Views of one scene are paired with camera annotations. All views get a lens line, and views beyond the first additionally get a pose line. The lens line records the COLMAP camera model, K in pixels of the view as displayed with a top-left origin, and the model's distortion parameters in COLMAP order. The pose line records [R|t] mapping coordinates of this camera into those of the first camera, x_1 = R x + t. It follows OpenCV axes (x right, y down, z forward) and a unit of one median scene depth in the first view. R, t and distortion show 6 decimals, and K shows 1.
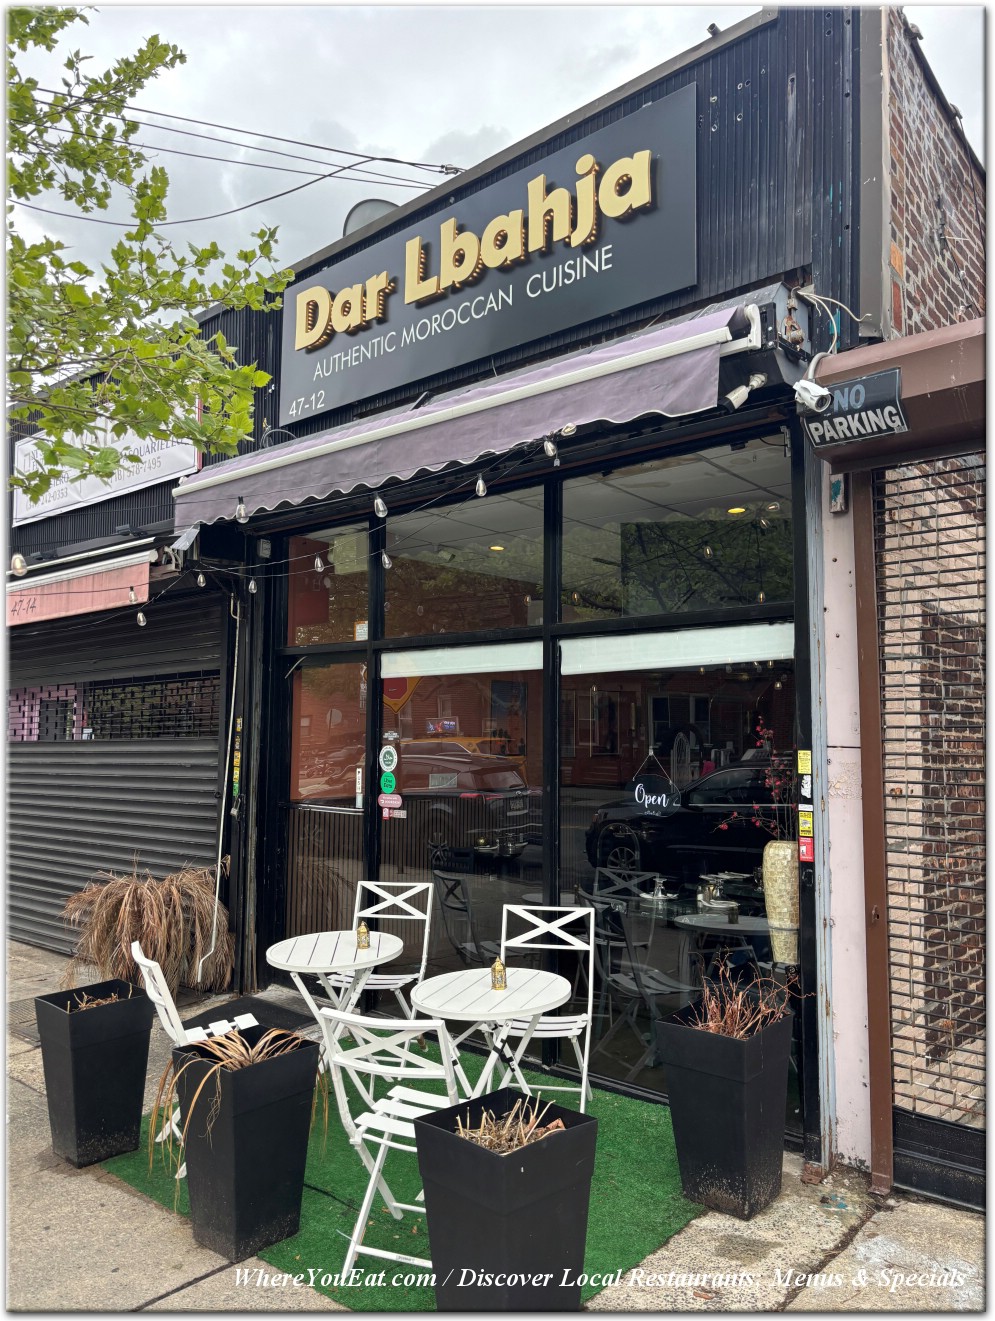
lens RADIAL K [[980.6, 0, 493.9], [0, 980.6, 660.6], [0, 0, 1]] dist [0.052084, -0.058989]
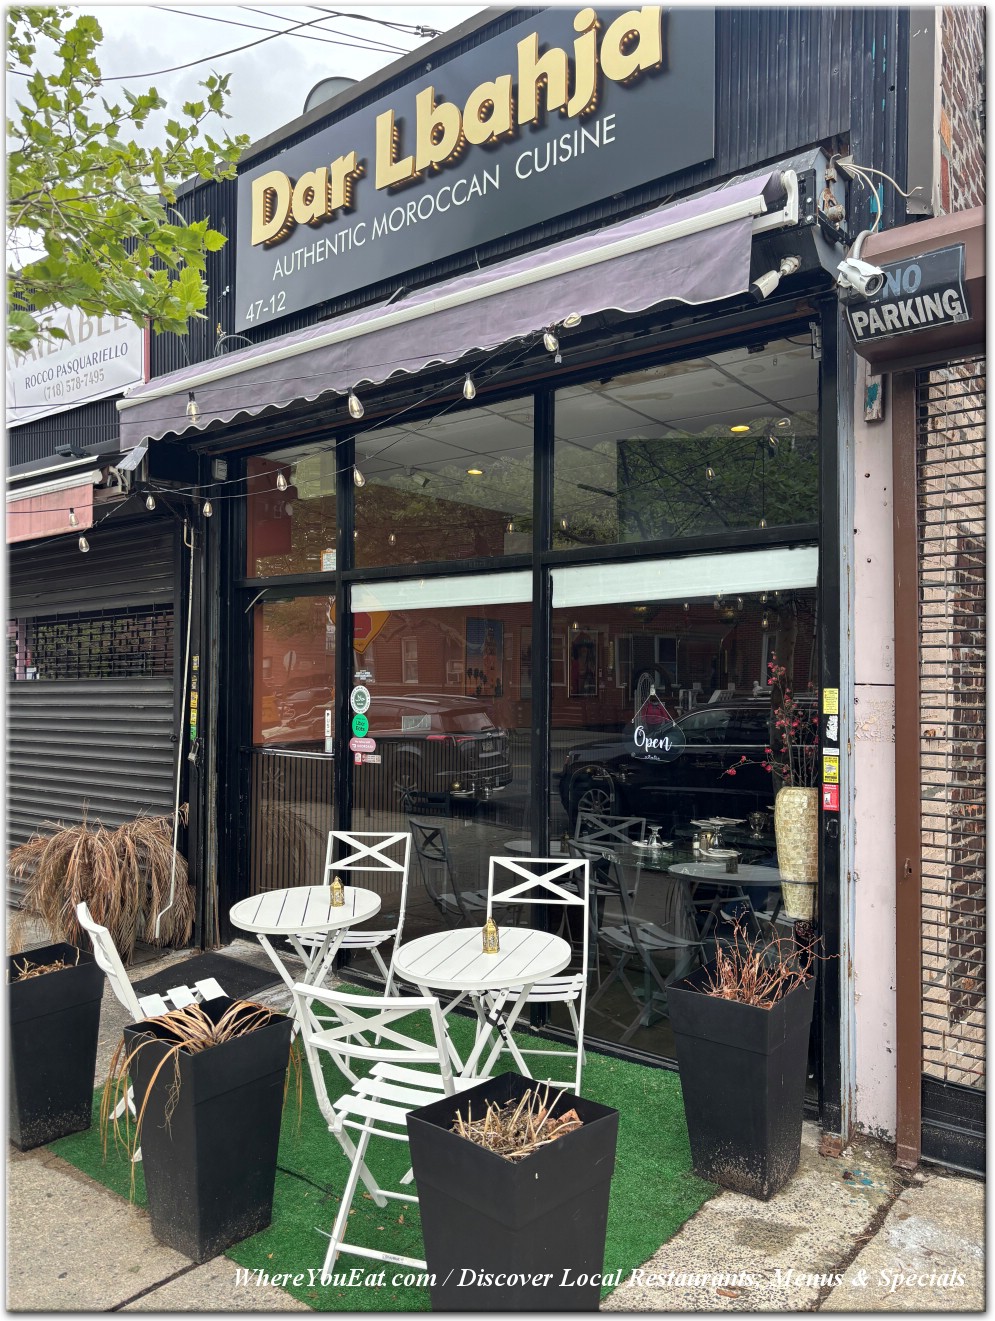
lens RADIAL K [[980.6, 0, 492.7], [0, 980.6, 662.5], [0, 0, 1]] dist [0.052084, -0.058989]
pose [[0.999264, -0.000509, 0.038366, -0.025529], [-0.001847, 0.998114, 0.061359, 0.011925], [-0.038325, -0.061384, 0.997378, 0.107917]]
